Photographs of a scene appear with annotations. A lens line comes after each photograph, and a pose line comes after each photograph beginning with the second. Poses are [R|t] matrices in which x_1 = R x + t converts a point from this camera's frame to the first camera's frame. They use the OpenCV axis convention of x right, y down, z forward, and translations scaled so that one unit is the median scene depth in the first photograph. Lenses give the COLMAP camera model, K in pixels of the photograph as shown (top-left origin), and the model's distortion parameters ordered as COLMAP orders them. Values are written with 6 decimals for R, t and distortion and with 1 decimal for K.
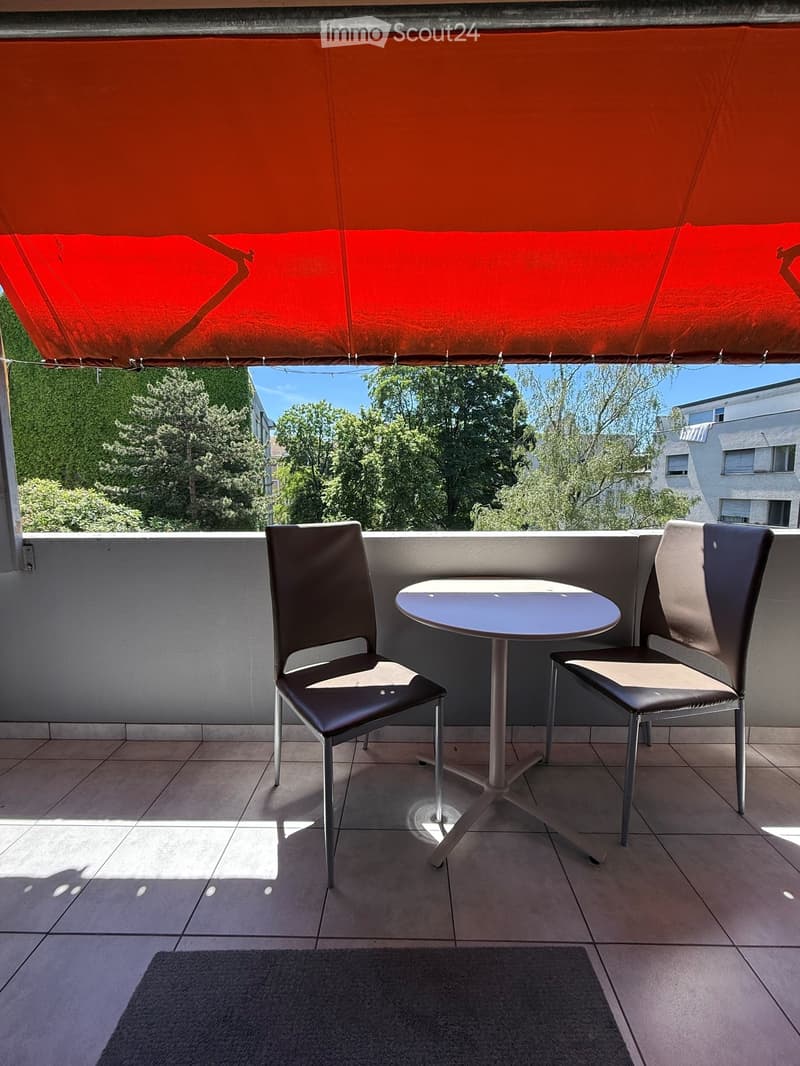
lens RADIAL K [[424.2, 0, 402.1], [0, 424.2, 535.3], [0, 0, 1]] dist [-0.000926, 0.000951]
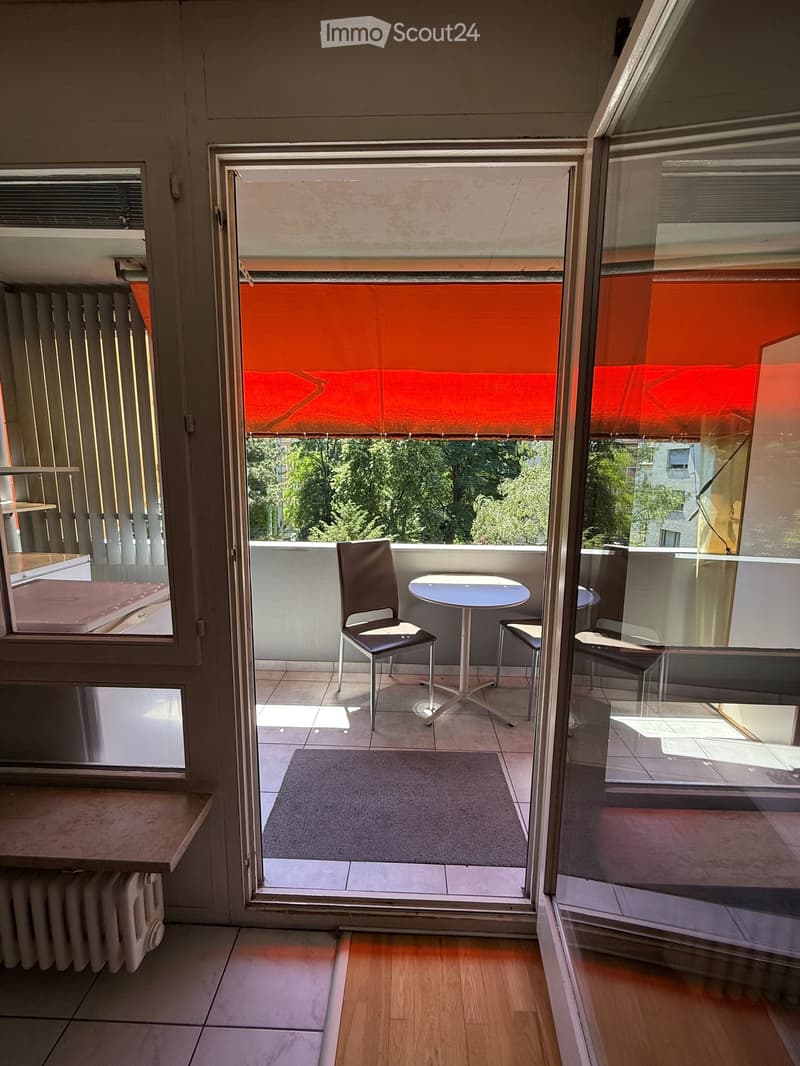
lens RADIAL K [[424.2, 0, 397.3], [0, 424.2, 535.3], [0, 0, 1]] dist [-0.000926, 0.000951]
pose [[0.999541, 0.017956, -0.024419, -0.020889], [-0.017047, 0.999173, 0.036909, -0.112071], [0.025062, -0.036476, 0.999020, -0.667837]]
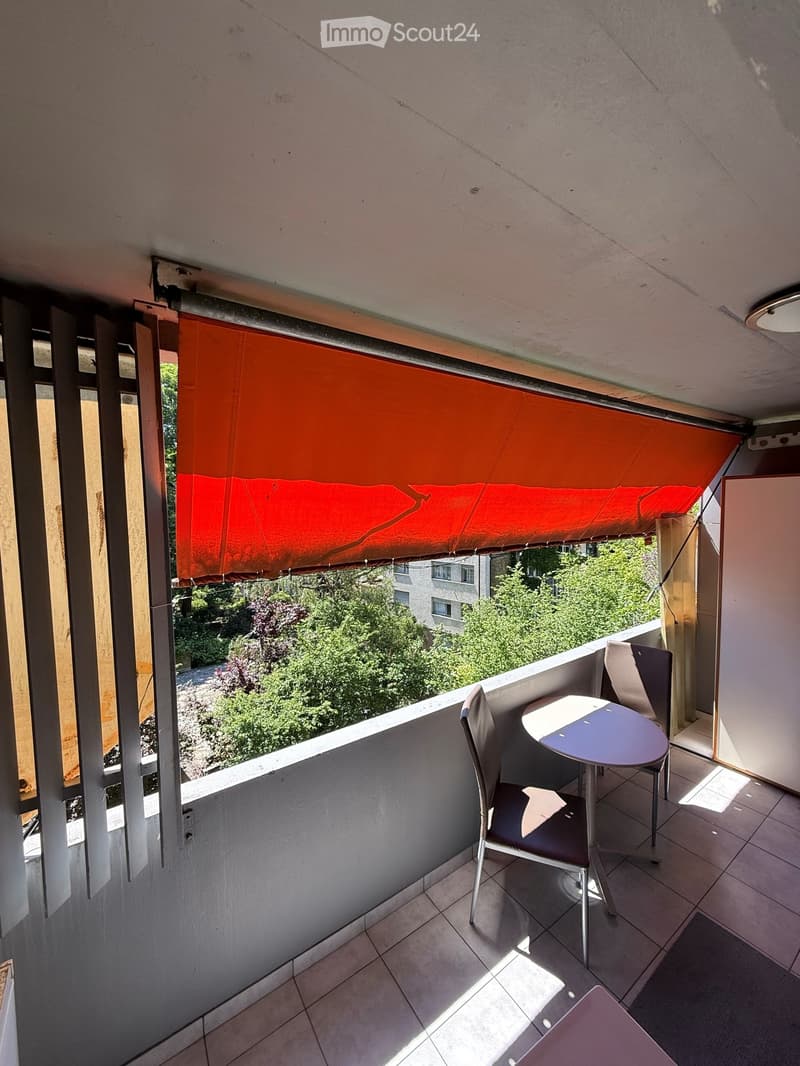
lens RADIAL K [[424.2, 0, 402.5], [0, 424.2, 532.9], [0, 0, 1]] dist [-0.000926, 0.000951]
pose [[0.819184, -0.049663, 0.571377, -1.066281], [0.083353, 0.995976, -0.032936, -0.494956], [-0.567442, 0.074606, 0.820027, 0.036428]]
